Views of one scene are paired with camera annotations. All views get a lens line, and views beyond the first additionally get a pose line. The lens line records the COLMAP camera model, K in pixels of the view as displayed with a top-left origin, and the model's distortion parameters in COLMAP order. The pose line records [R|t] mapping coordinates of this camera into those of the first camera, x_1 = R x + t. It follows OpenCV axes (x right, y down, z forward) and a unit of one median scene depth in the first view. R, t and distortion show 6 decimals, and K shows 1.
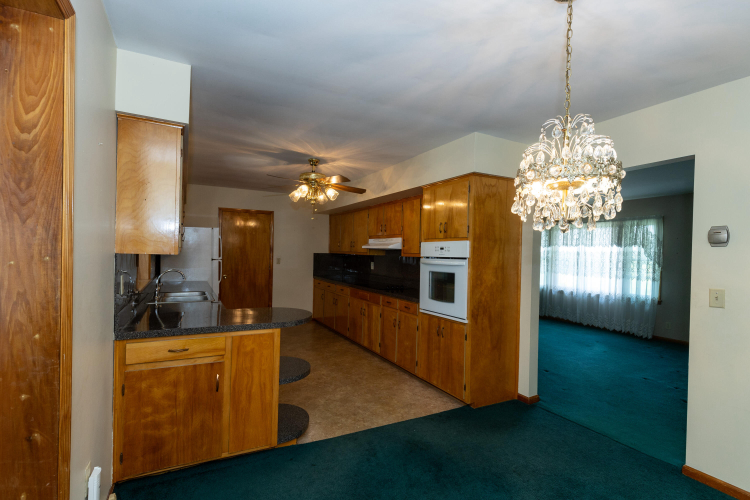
lens RADIAL K [[348.1, 0, 374.6], [0, 348.1, 254.0], [0, 0, 1]] dist [0.004053, 0.000424]
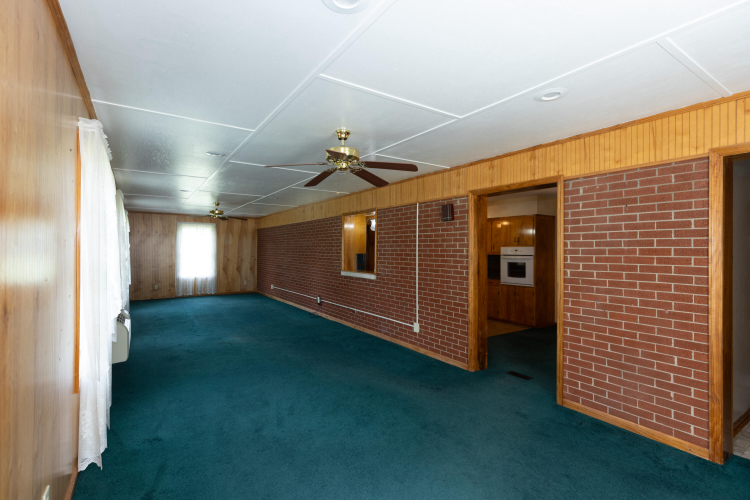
lens RADIAL K [[348.1, 0, 374.6], [0, 348.1, 254.0], [0, 0, 1]] dist [0.004053, 0.000424]
pose [[0.995002, -0.017574, 0.098296, -1.198665], [0.016935, 0.999830, 0.007329, -0.036334], [-0.098408, -0.005628, 0.995130, -1.322837]]
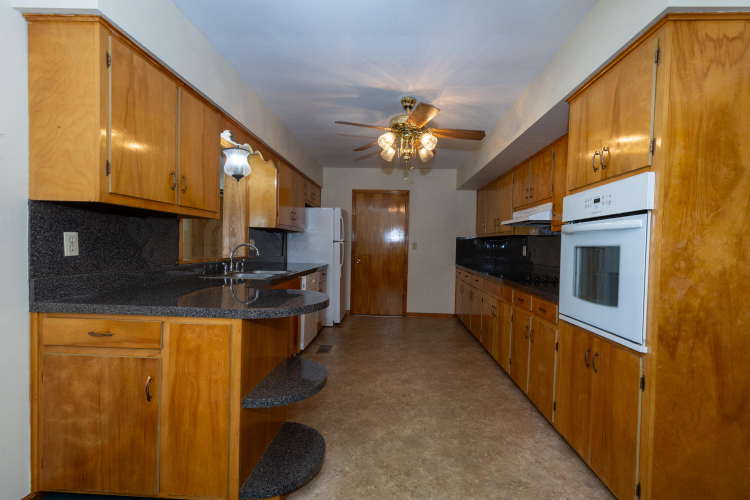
lens RADIAL K [[348.1, 0, 374.6], [0, 348.1, 254.0], [0, 0, 1]] dist [0.004053, 0.000424]
pose [[0.865673, 0.010780, -0.500494, 0.252435], [-0.003230, 0.999868, 0.015950, 0.084819], [0.500599, -0.012191, 0.865593, 0.579535]]
